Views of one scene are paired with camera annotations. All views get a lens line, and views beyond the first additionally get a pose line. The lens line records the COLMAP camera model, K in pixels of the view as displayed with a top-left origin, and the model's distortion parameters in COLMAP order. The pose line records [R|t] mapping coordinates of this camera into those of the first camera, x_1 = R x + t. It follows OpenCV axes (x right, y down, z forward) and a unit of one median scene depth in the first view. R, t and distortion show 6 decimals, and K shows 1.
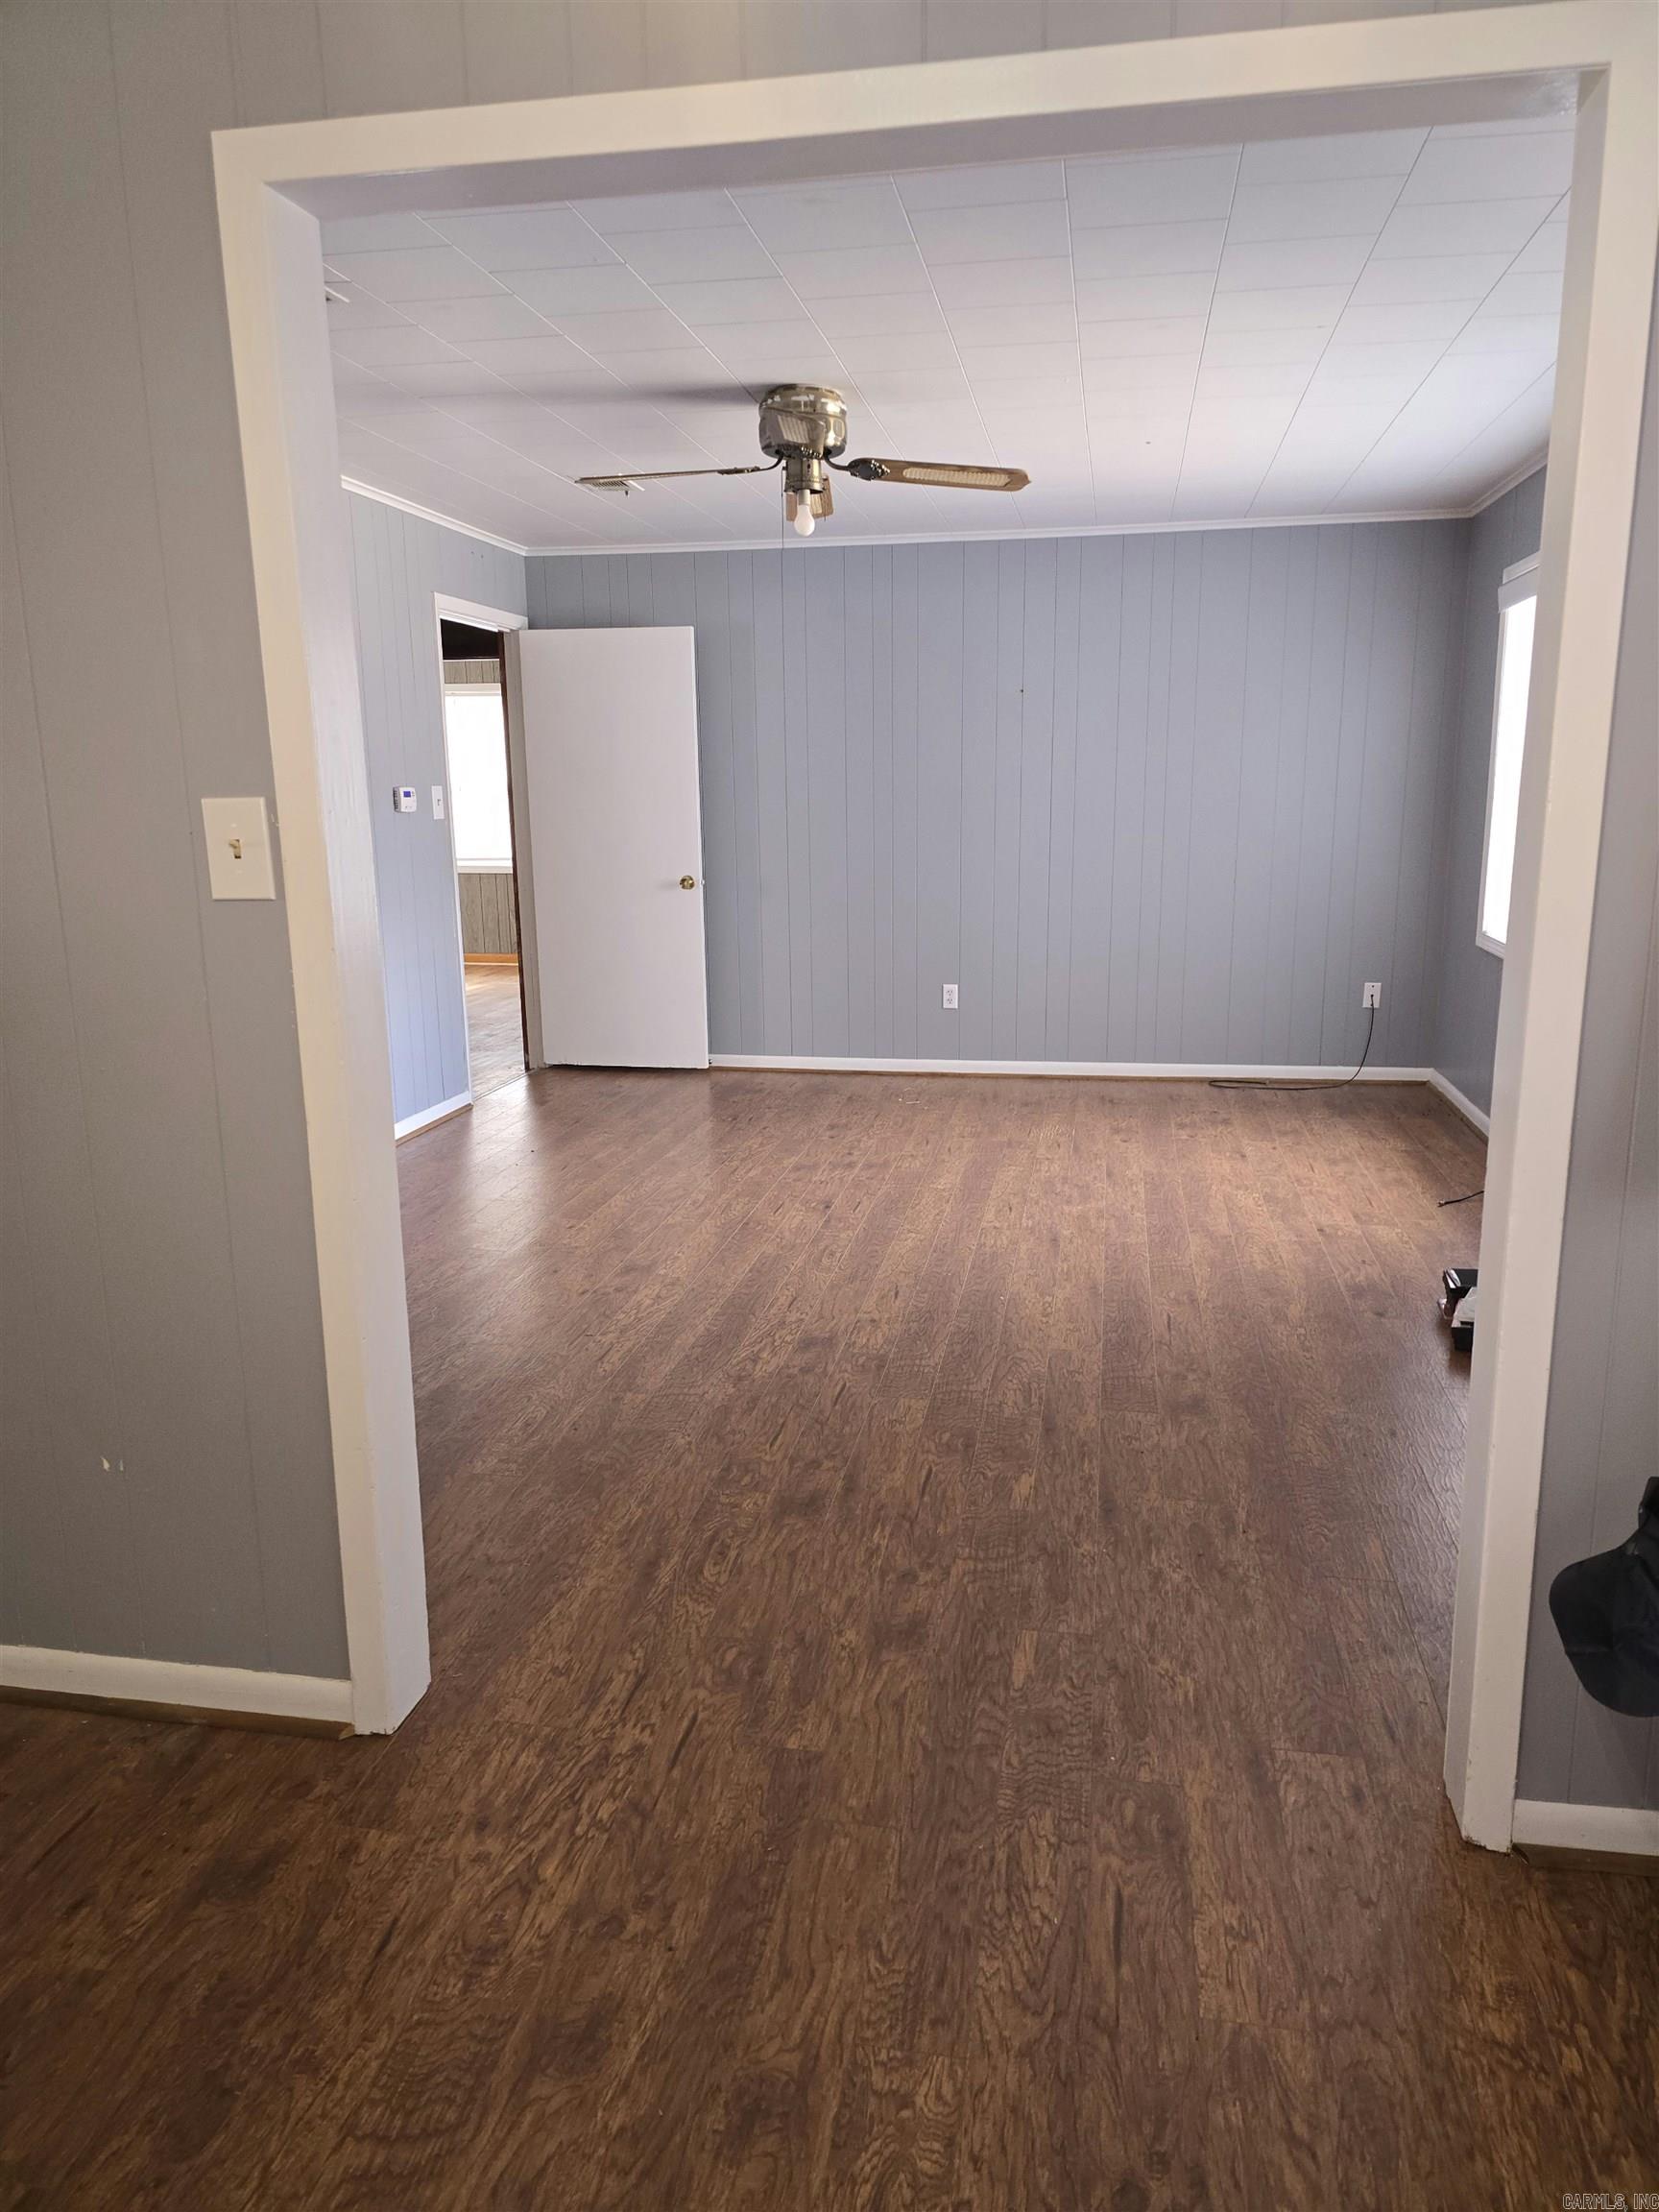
lens RADIAL K [[1465.3, 0, 858.3], [0, 1465.3, 1077.1], [0, 0, 1]] dist [0.060800, -0.050352]
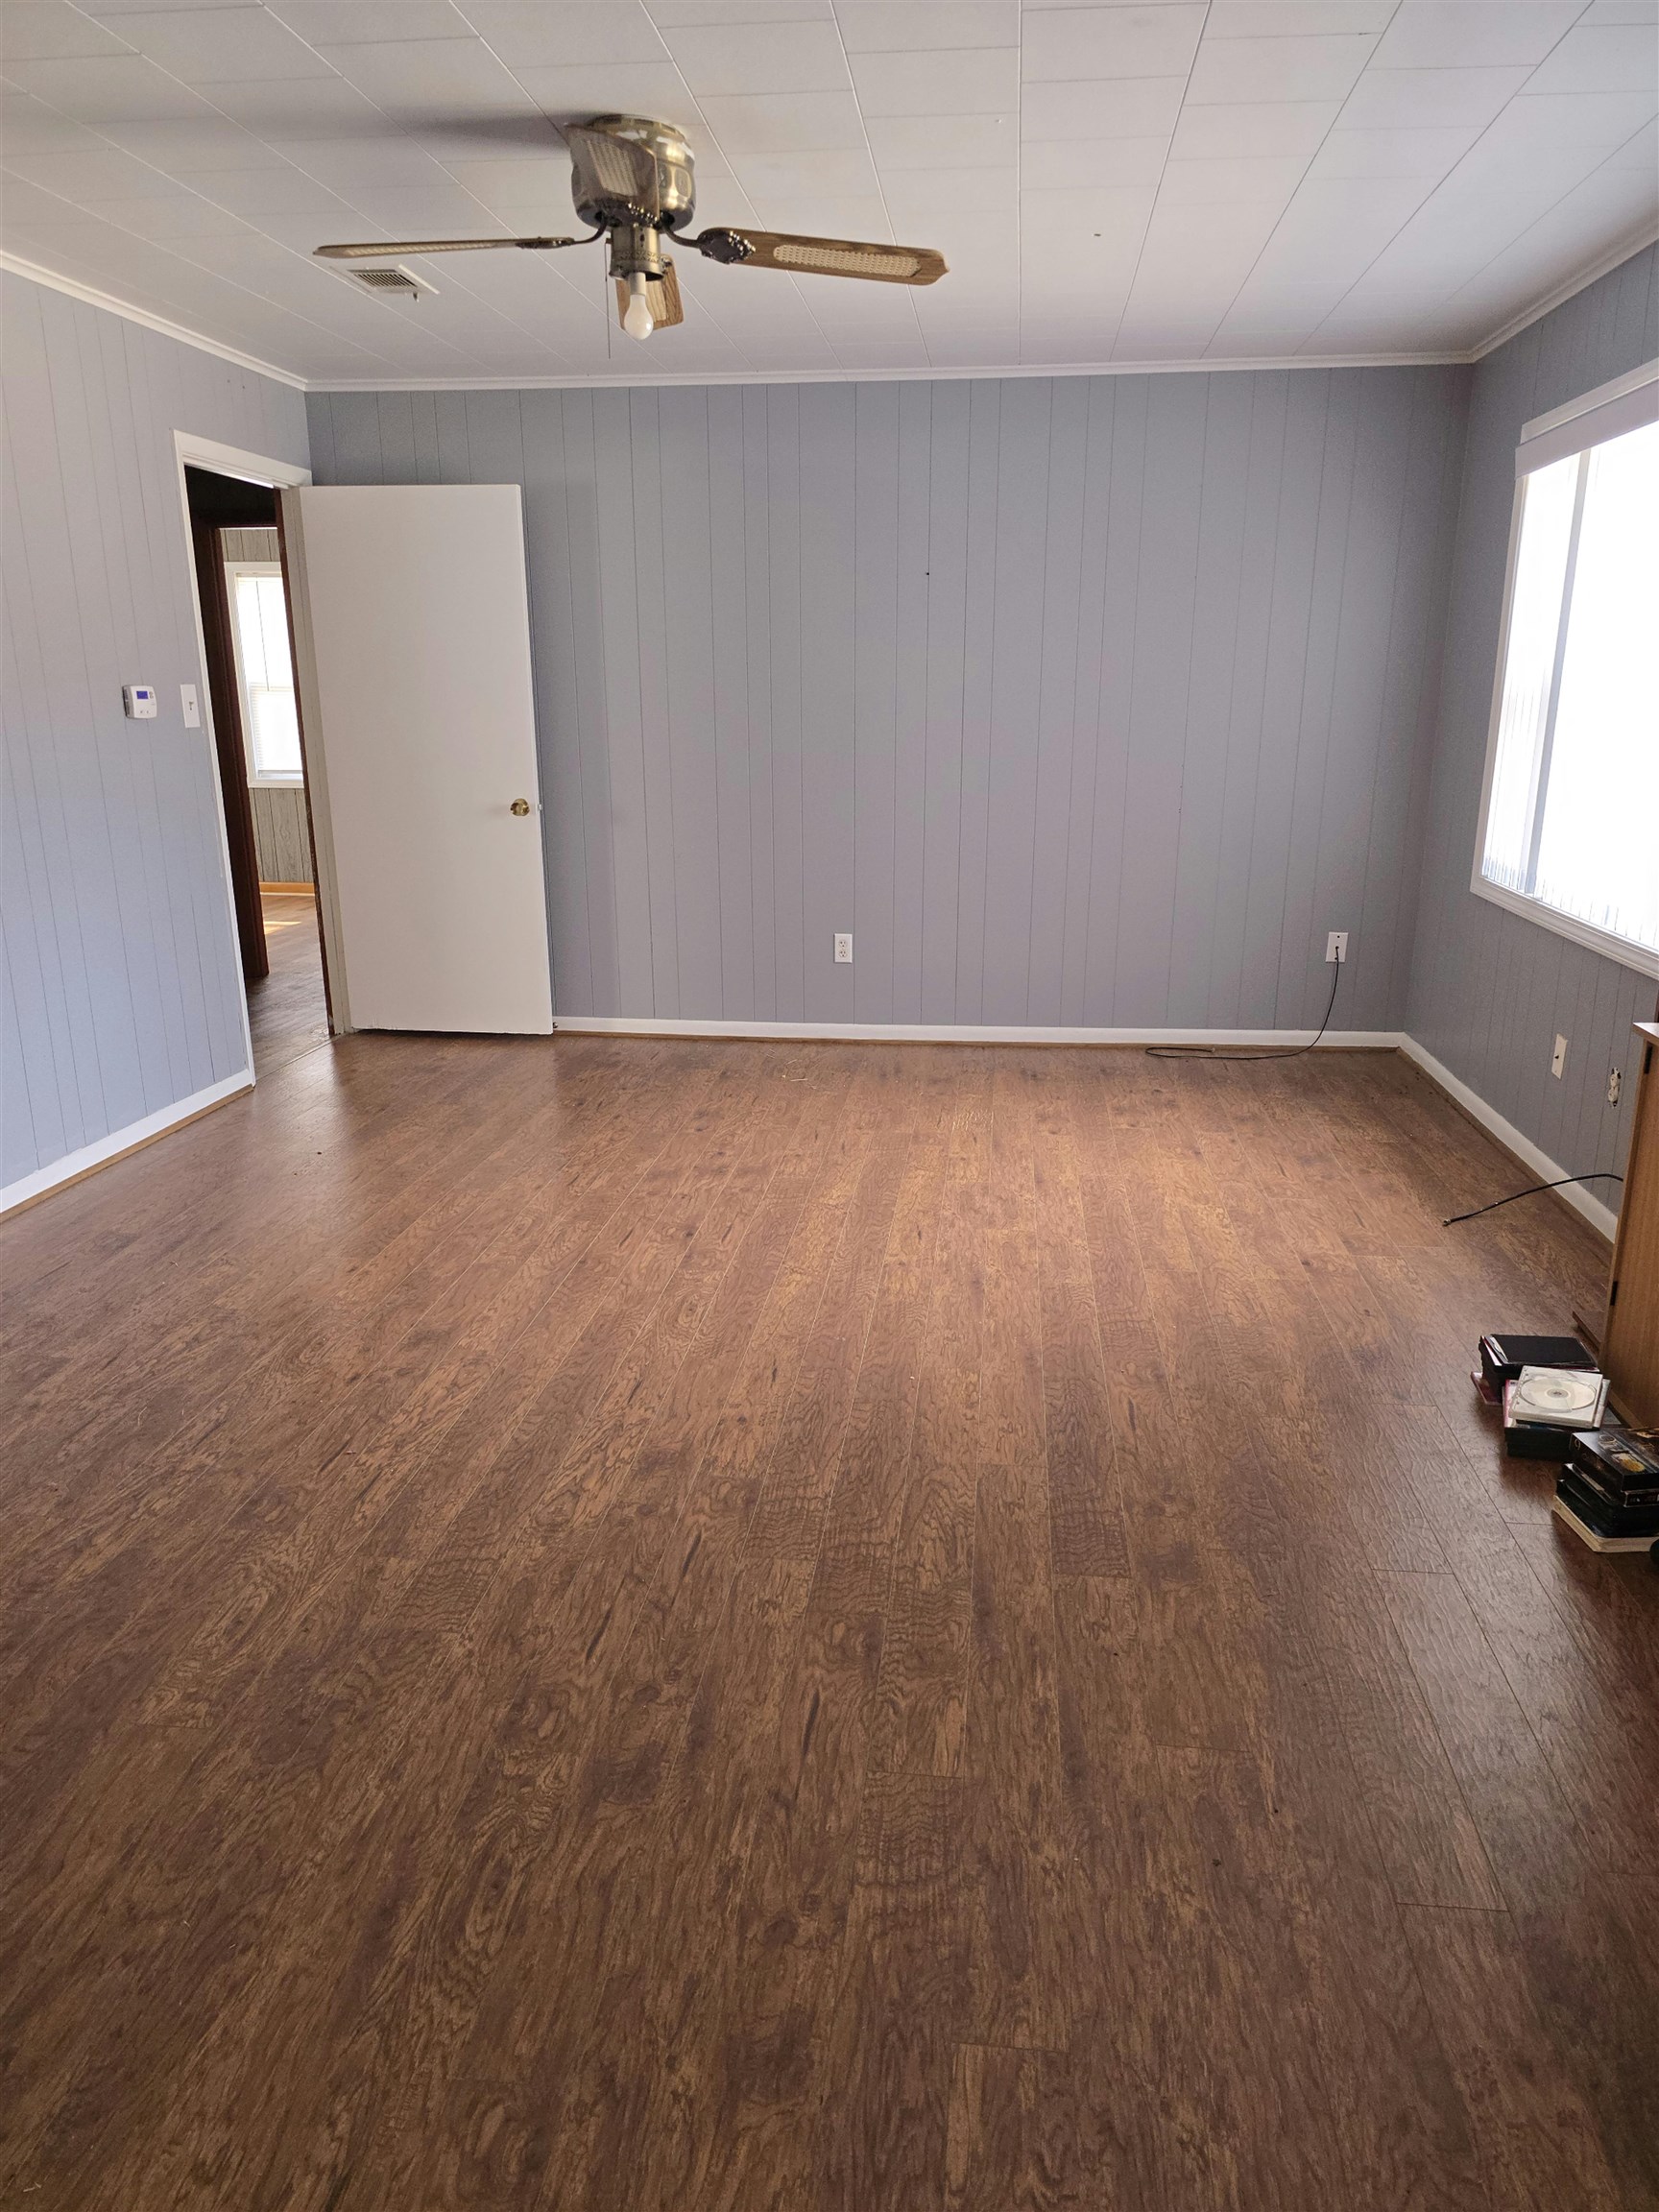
lens RADIAL K [[1489.7, 0, 854.4], [0, 1489.7, 1107.2], [0, 0, 1]] dist [0.064420, -0.081436]
pose [[0.997535, -0.009481, 0.069530, 0.015713], [0.004141, 0.997057, 0.076546, -0.050658], [-0.070051, -0.076070, 0.994639, 0.249058]]
